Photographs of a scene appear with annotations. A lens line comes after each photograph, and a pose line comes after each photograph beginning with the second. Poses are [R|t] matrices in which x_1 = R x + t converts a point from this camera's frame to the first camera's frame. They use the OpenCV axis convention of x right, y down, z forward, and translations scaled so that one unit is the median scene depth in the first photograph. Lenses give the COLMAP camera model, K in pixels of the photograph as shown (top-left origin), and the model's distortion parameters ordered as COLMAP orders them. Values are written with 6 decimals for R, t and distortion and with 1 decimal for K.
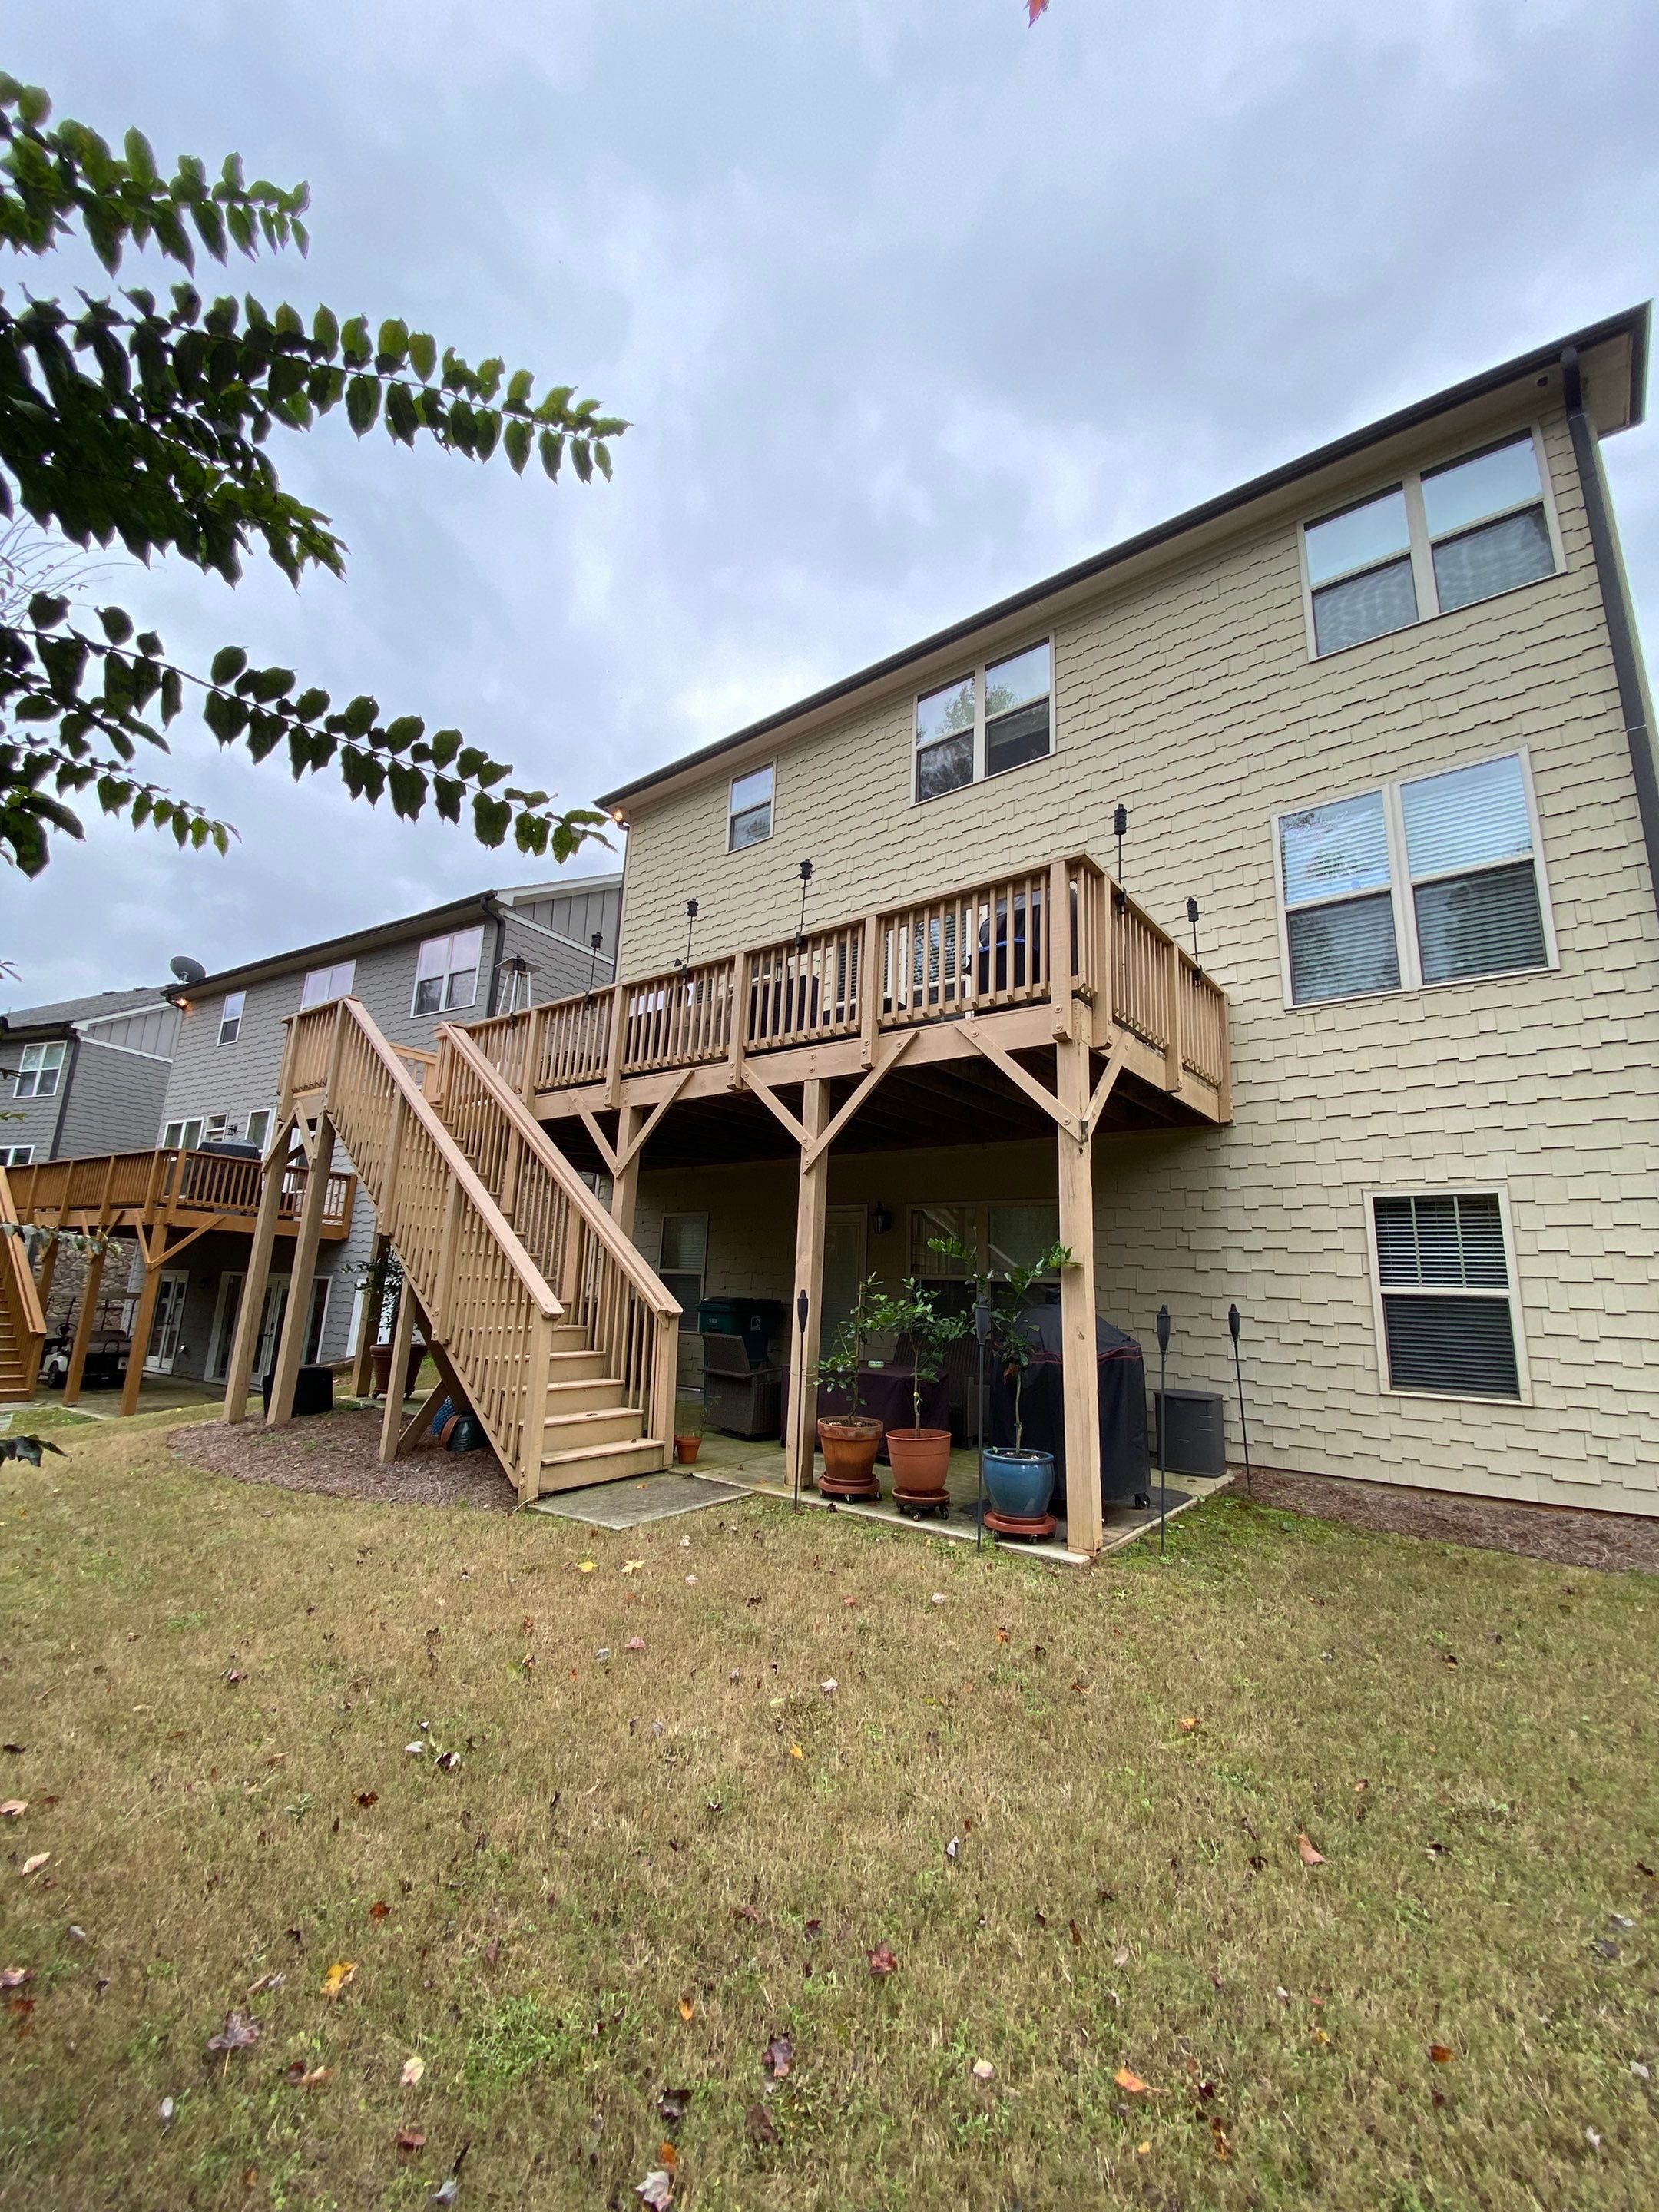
lens RADIAL K [[891.8, 0, 829.2], [0, 891.8, 1102.1], [0, 0, 1]] dist [0.017679, -0.019518]
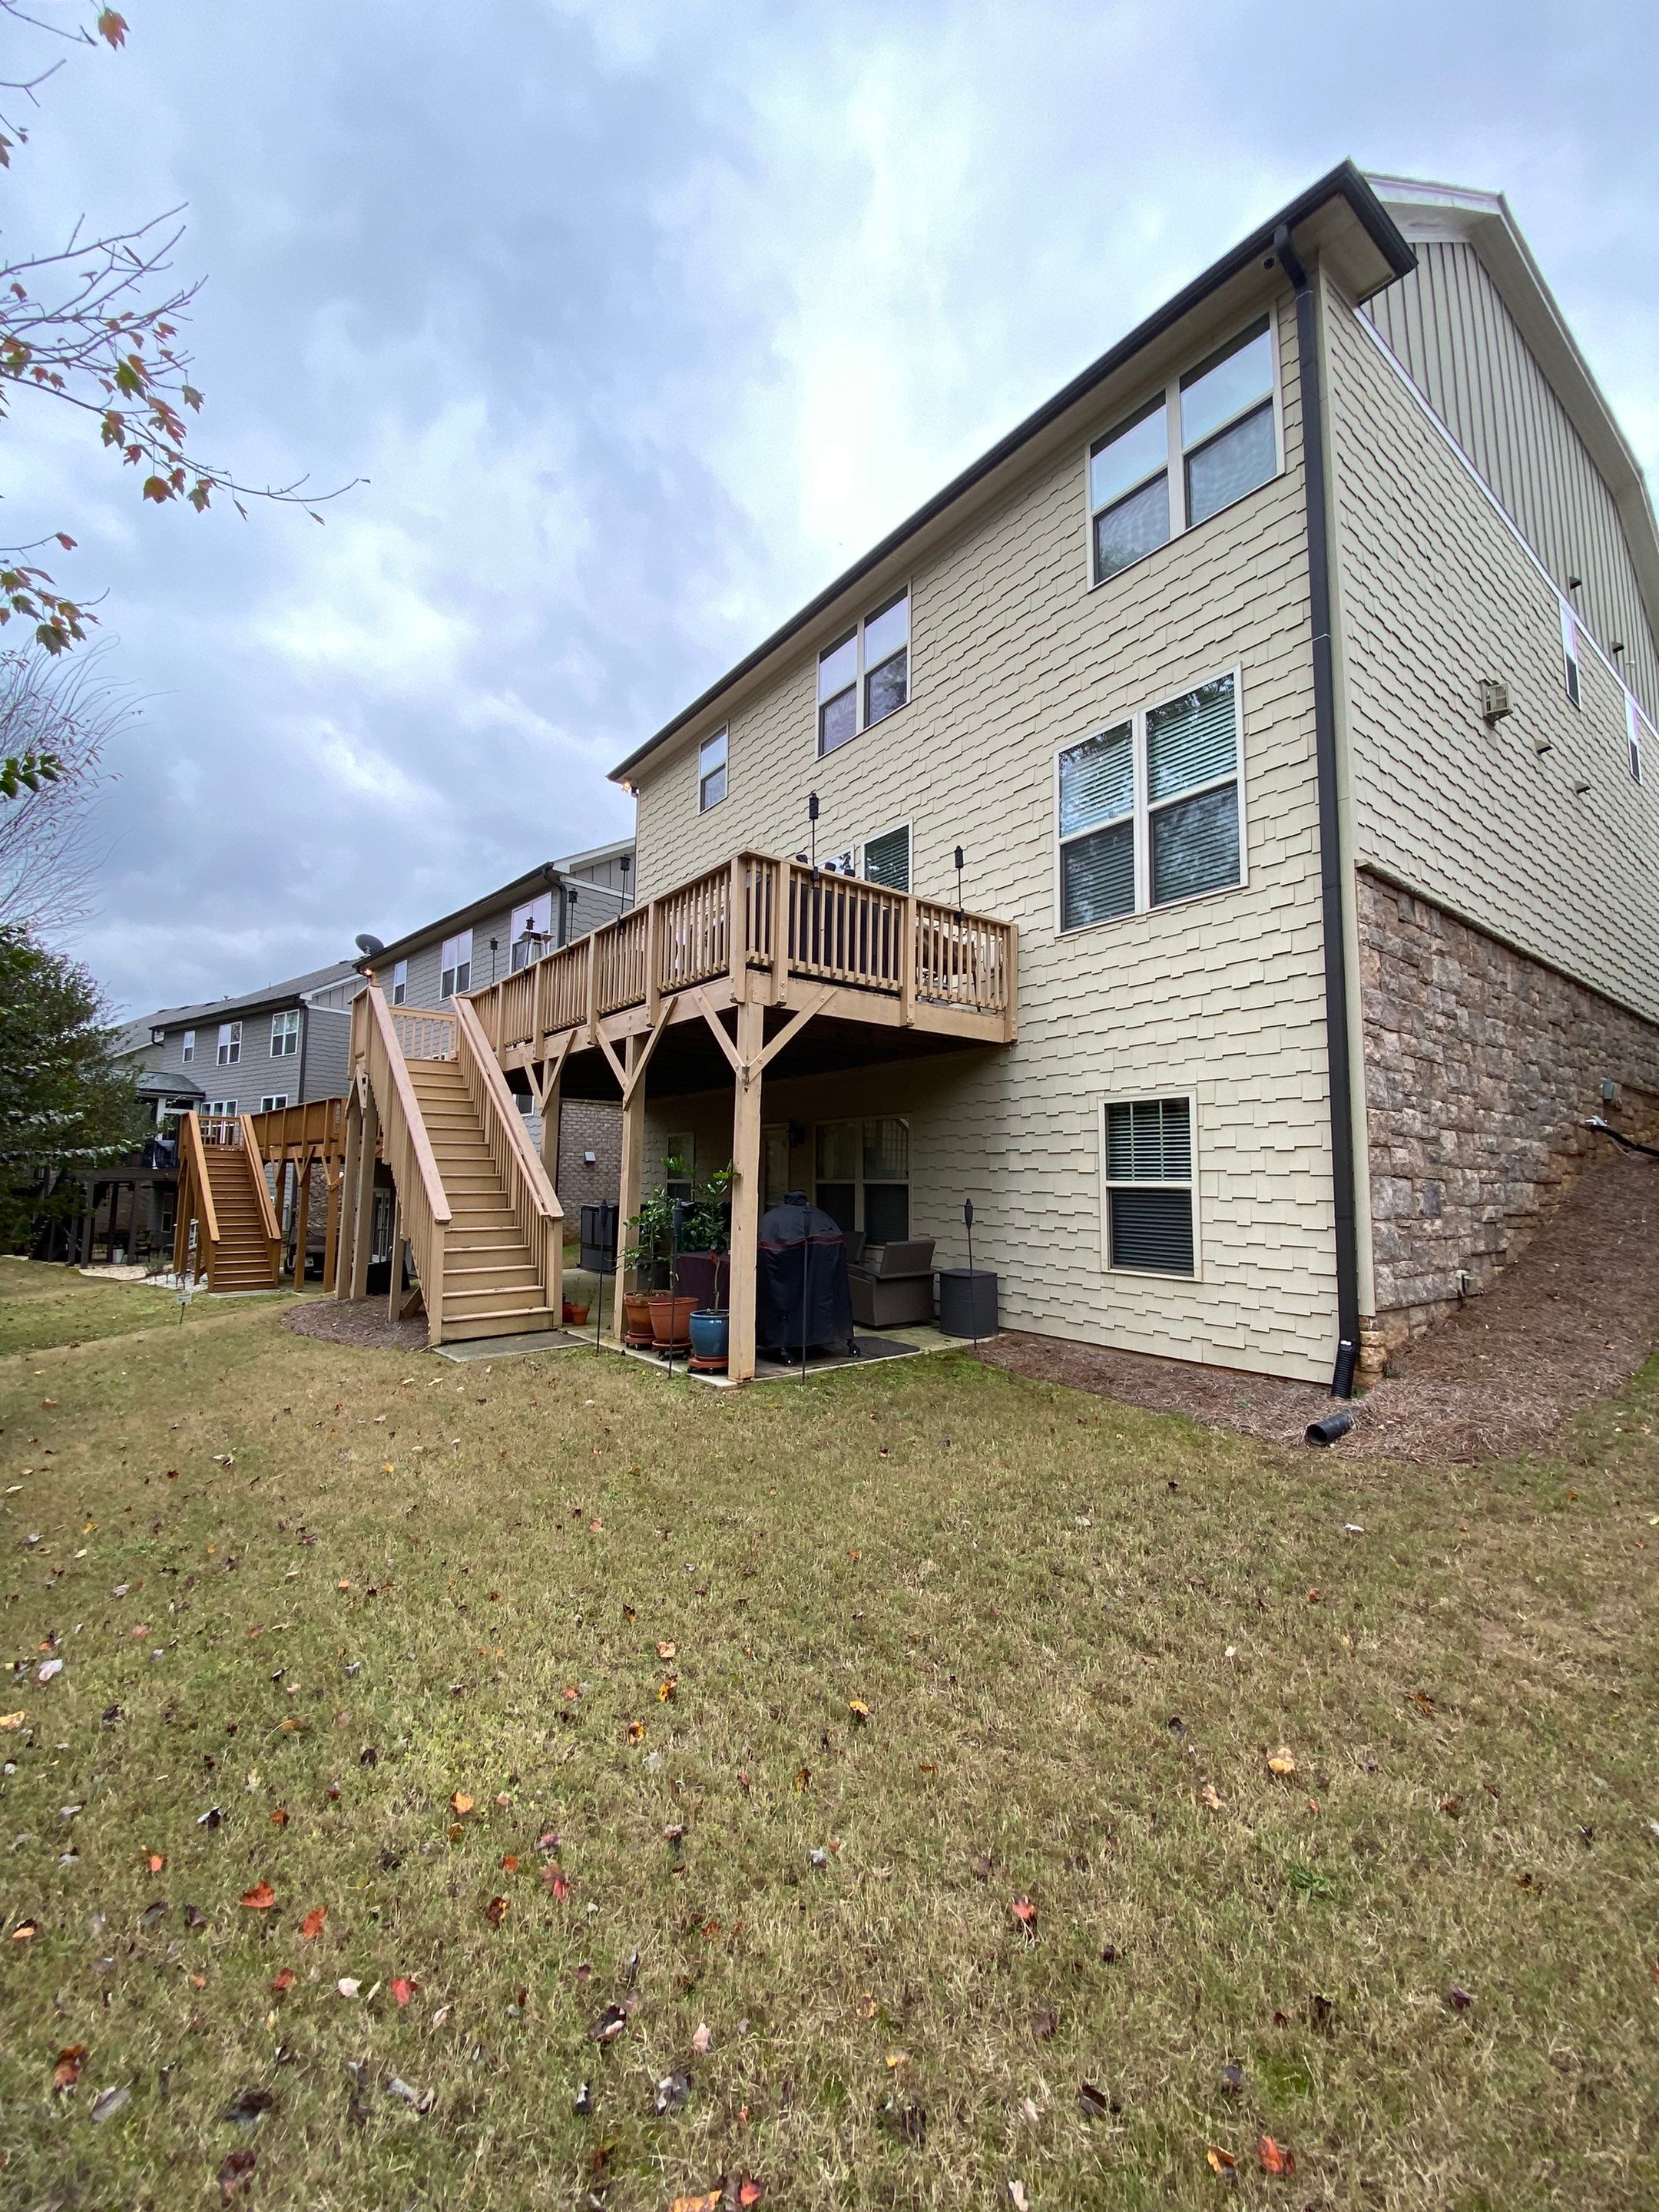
lens RADIAL K [[887.1, 0, 832.3], [0, 887.1, 1101.3], [0, 0, 1]] dist [0.042407, -0.035678]
pose [[0.969617, -0.050616, -0.239334, 0.530604], [0.076961, 0.991799, 0.102039, -0.037678], [0.232207, -0.117358, 0.965561, -0.166774]]
